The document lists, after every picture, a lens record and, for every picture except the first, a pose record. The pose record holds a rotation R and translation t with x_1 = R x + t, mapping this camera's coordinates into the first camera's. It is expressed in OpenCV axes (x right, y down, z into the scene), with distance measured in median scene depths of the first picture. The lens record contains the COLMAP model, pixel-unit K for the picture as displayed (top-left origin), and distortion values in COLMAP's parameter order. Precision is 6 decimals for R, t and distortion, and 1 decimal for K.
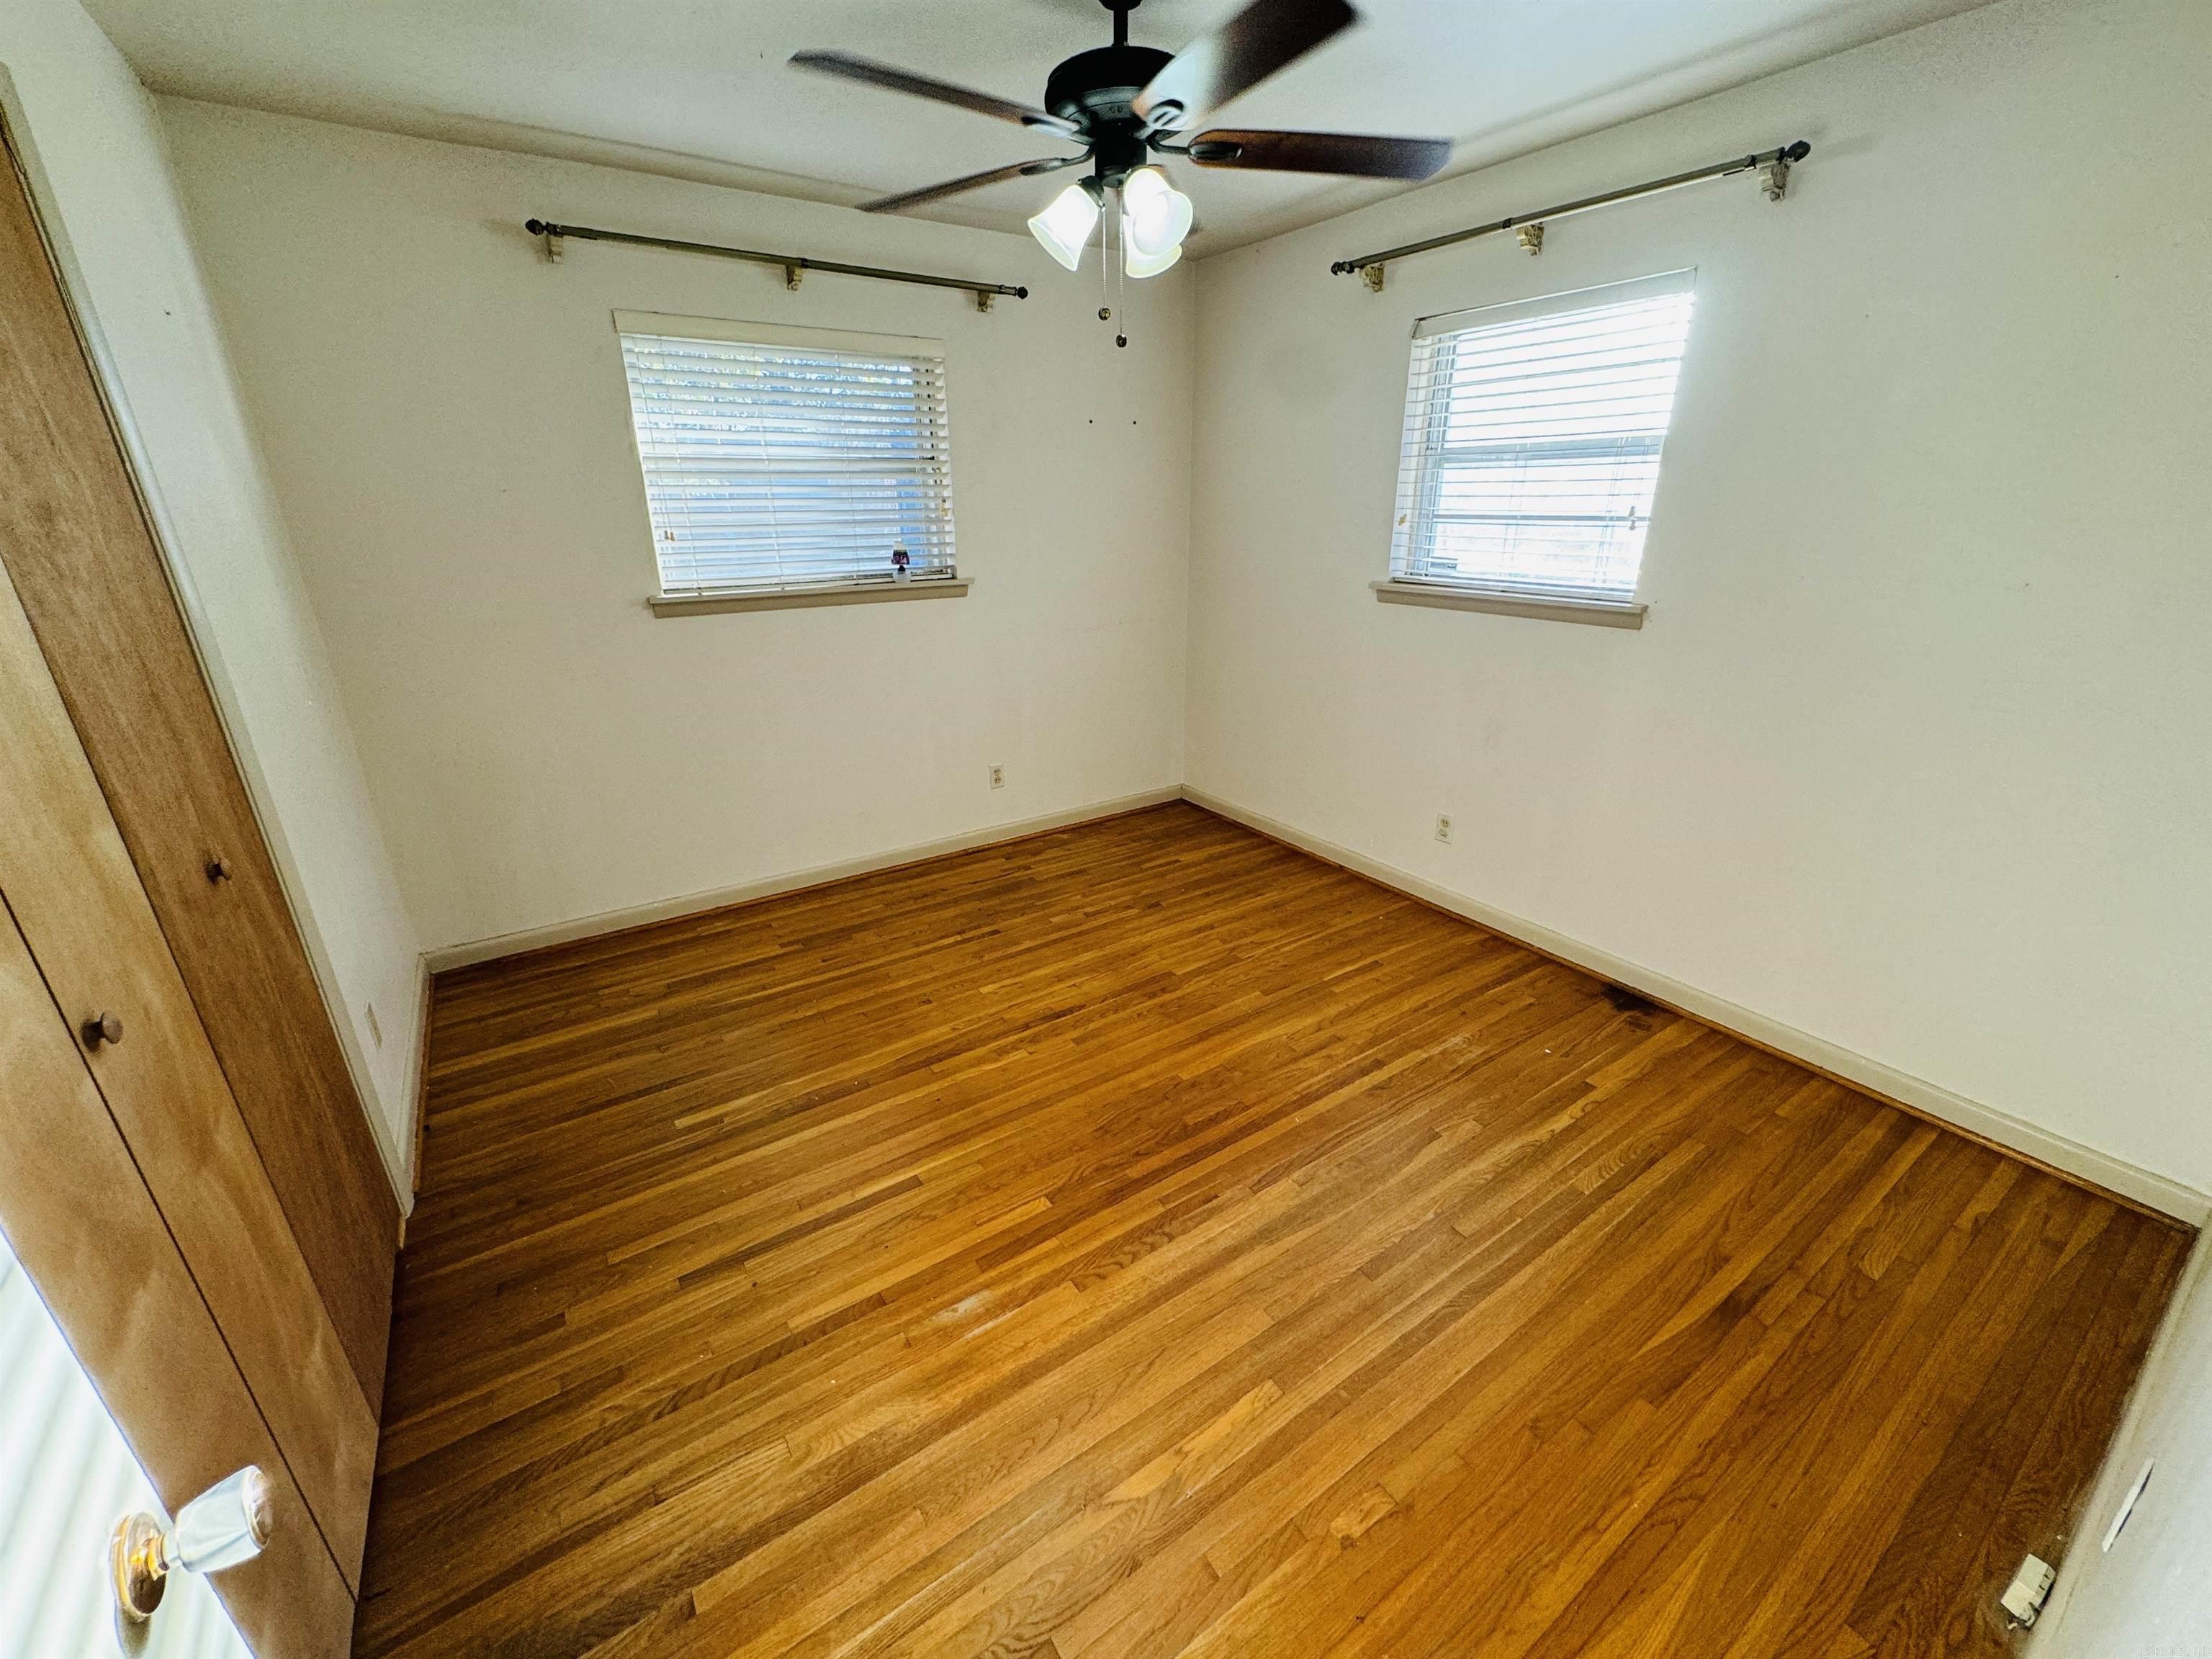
lens RADIAL K [[884.8, 0, 1114.9], [0, 884.8, 827.6], [0, 0, 1]] dist [-0.005937, 0.002600]
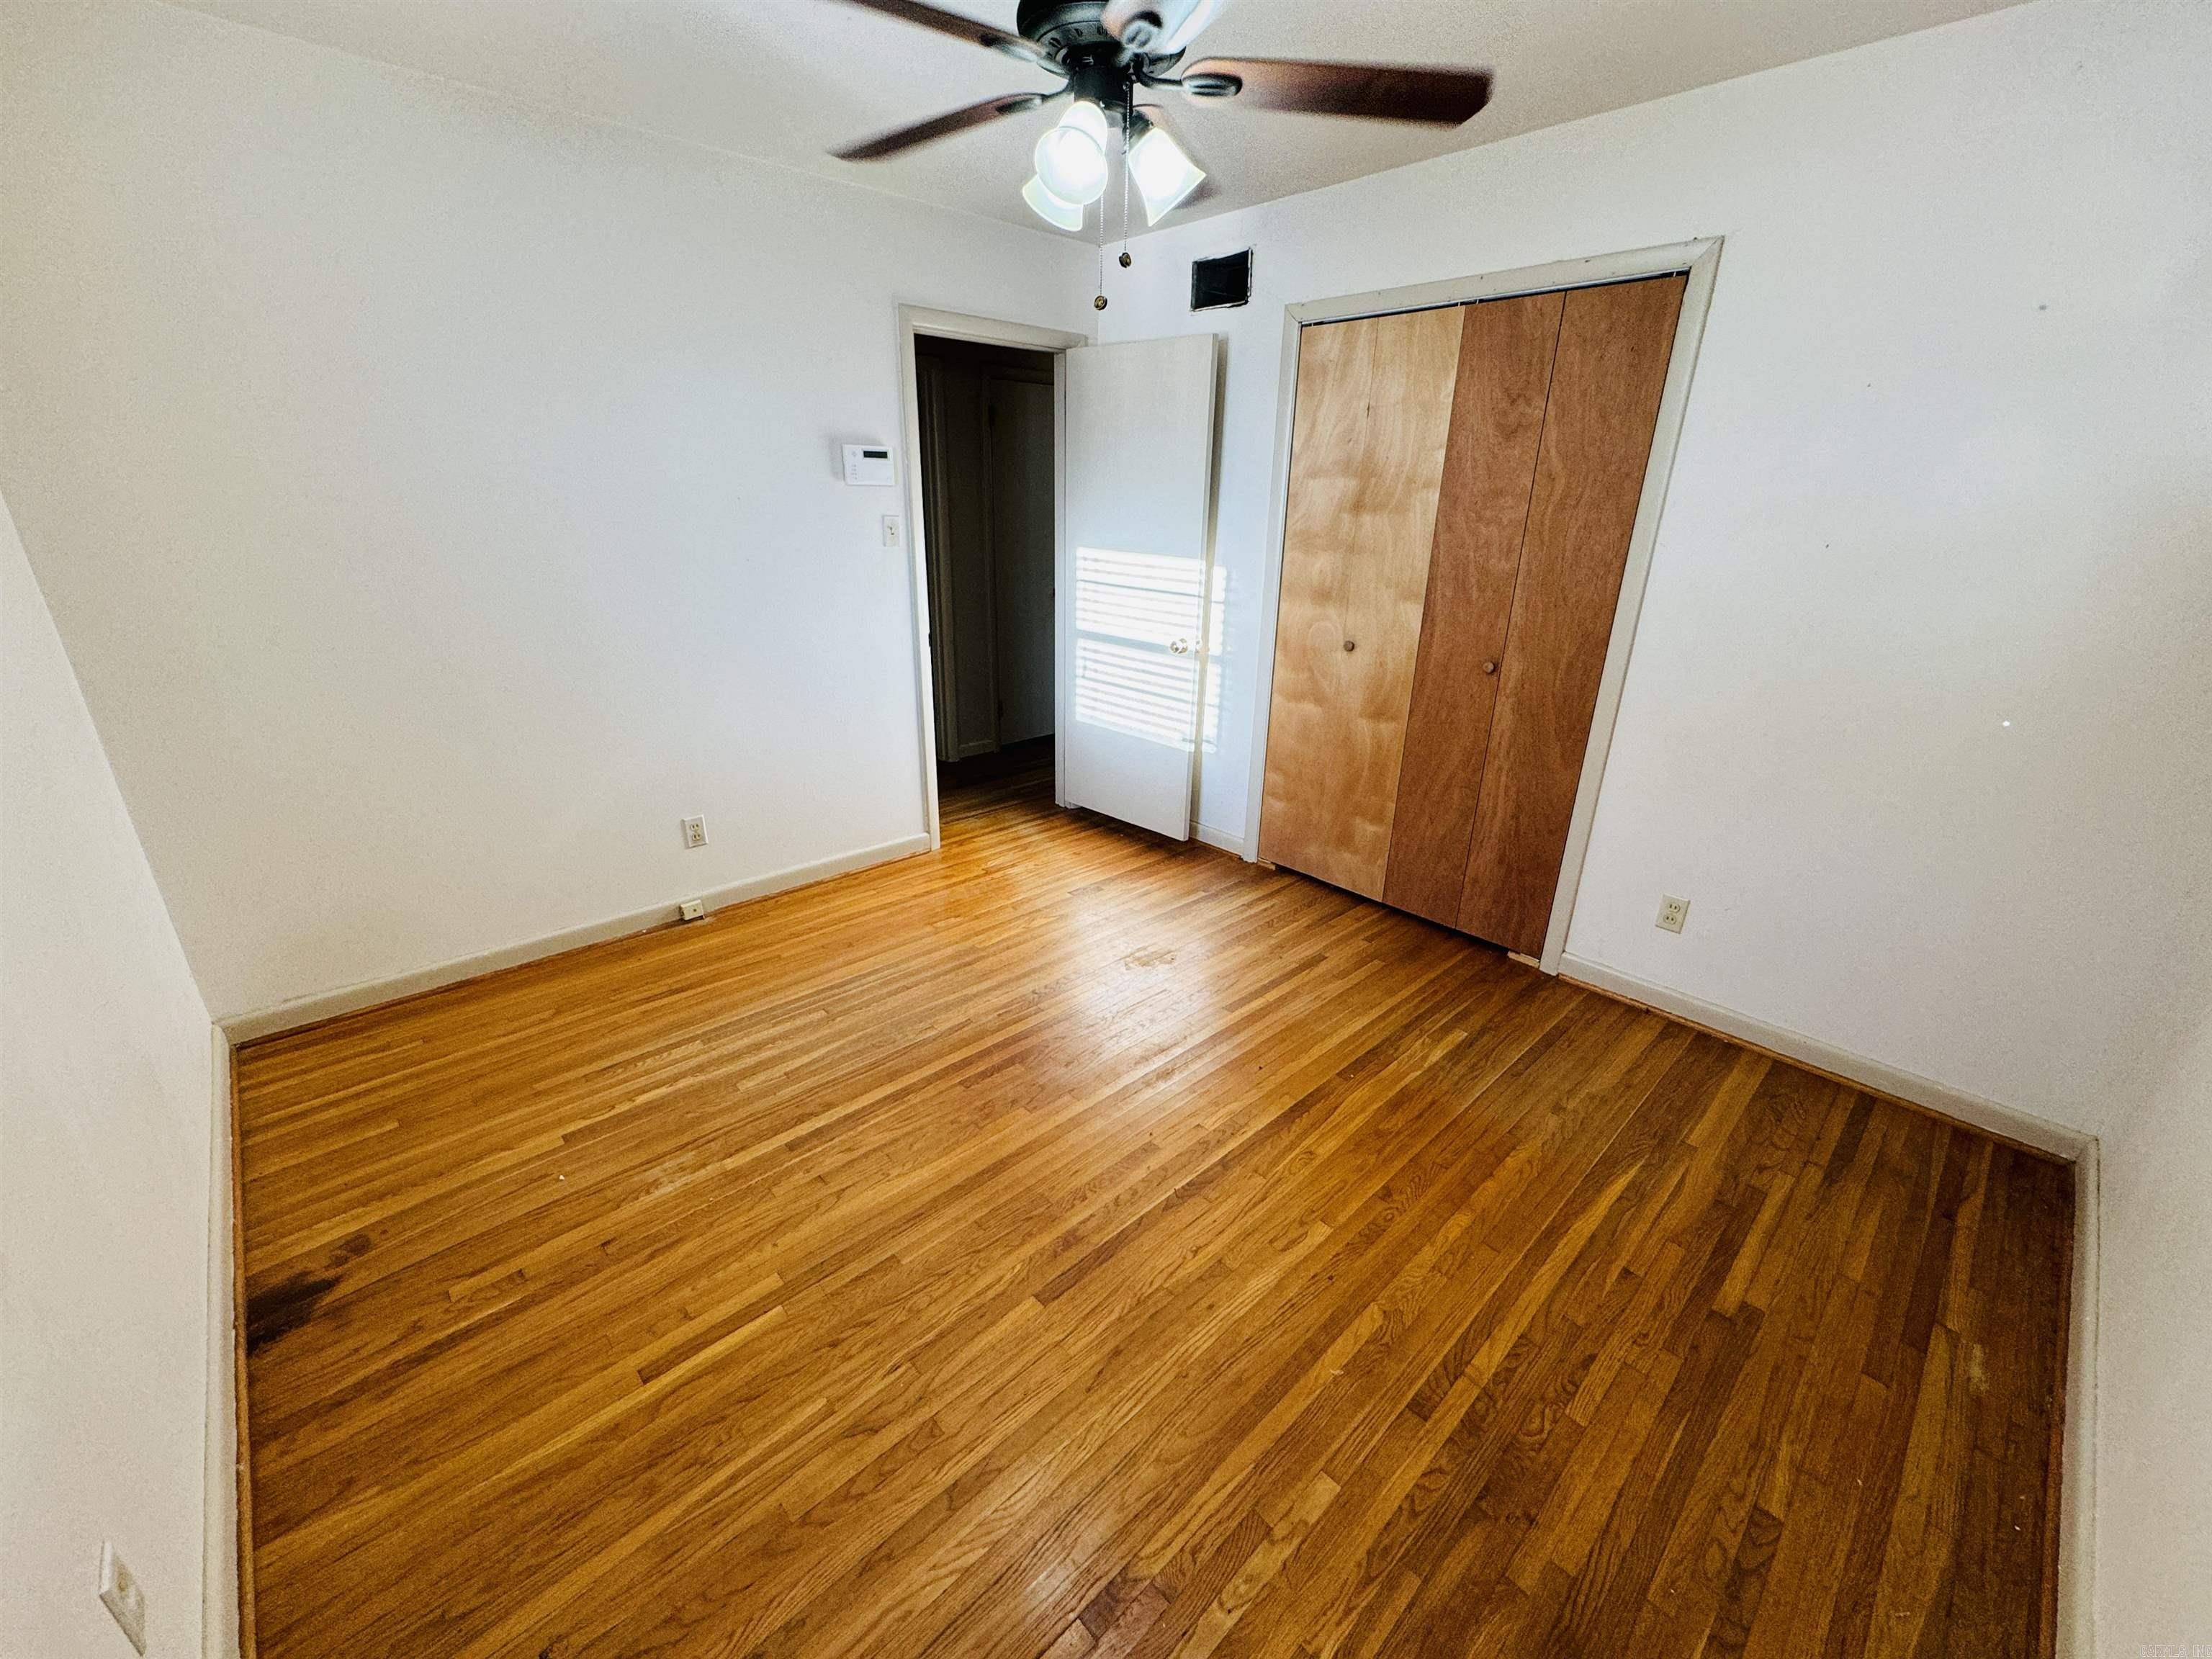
lens RADIAL K [[884.8, 0, 1111.1], [0, 884.8, 824.0], [0, 0, 1]] dist [-0.005937, 0.002600]
pose [[-0.987295, 0.045385, -0.152279, 0.100933], [-0.066525, 0.752250, 0.655511, -0.491092], [0.144302, 0.657313, -0.739673, 1.325692]]
